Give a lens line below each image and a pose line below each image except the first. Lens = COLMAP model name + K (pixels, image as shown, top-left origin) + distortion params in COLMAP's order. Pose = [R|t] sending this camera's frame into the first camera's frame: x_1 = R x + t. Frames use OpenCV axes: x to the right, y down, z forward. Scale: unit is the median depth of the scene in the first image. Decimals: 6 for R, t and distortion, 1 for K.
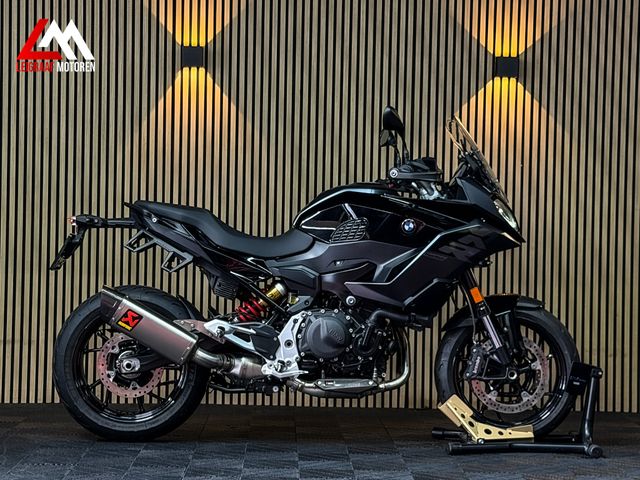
lens RADIAL K [[1394.2, 0, 320.0], [0, 1394.2, 240.0], [0, 0, 1]] dist [0.083364, -0.055854]
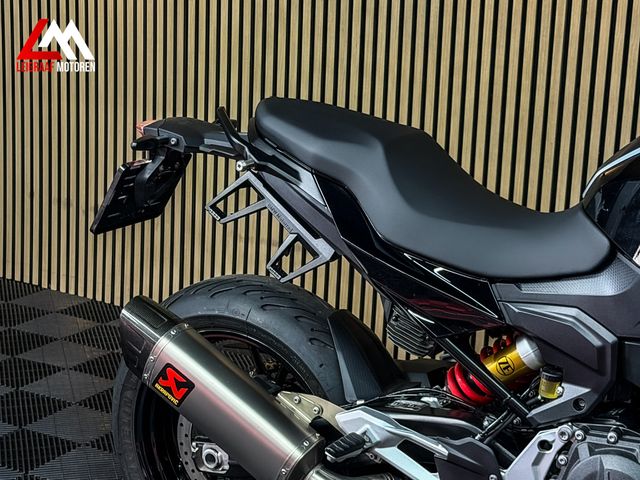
lens RADIAL K [[1394.2, 0, 320.0], [0, 1394.2, 240.0], [0, 0, 1]] dist [0.083364, -0.055854]
pose [[0.841978, 0.138415, -0.521454, 0.128057], [-0.015630, 0.972382, 0.232872, -0.090879], [0.539285, -0.187923, 0.820888, 0.638201]]
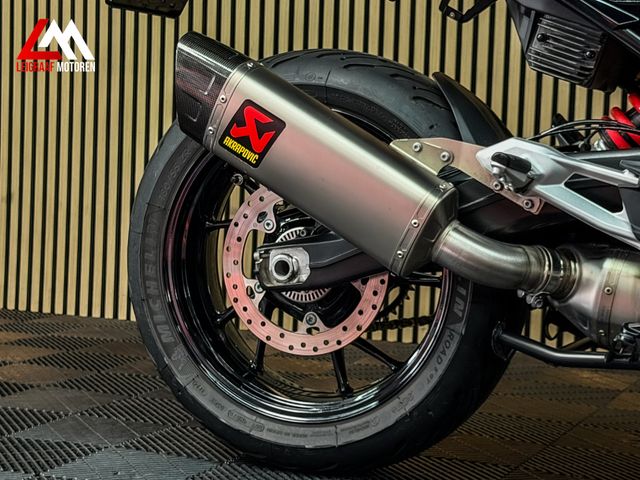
lens RADIAL K [[1391.8, 0, 320.0], [0, 1391.8, 240.0], [0, 0, 1]] dist [0.274635, 0.101215]
pose [[0.907009, 0.038457, -0.419352, 0.021587], [-0.009677, 0.997462, 0.070542, 0.056771], [0.421001, -0.059924, 0.905079, 0.671324]]
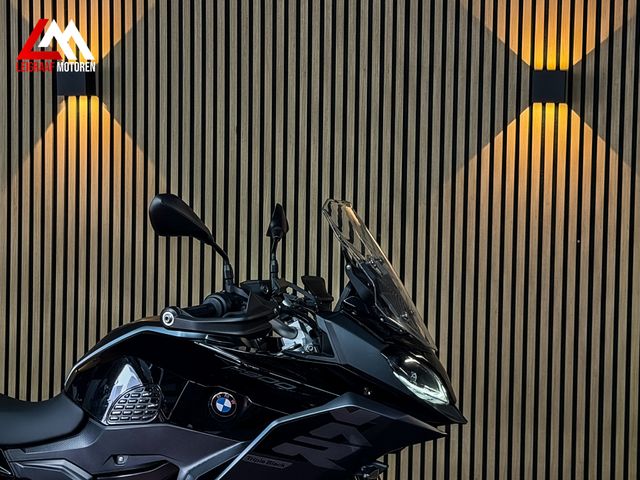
lens RADIAL K [[1410.5, 0, 320.0], [0, 1410.5, 240.0], [0, 0, 1]] dist [0.086170, 0.334252]
pose [[0.974421, 0.004220, -0.224689, 0.220663], [-0.000505, 0.999862, 0.016590, -0.082240], [0.224728, -0.016052, 0.974289, 0.450751]]
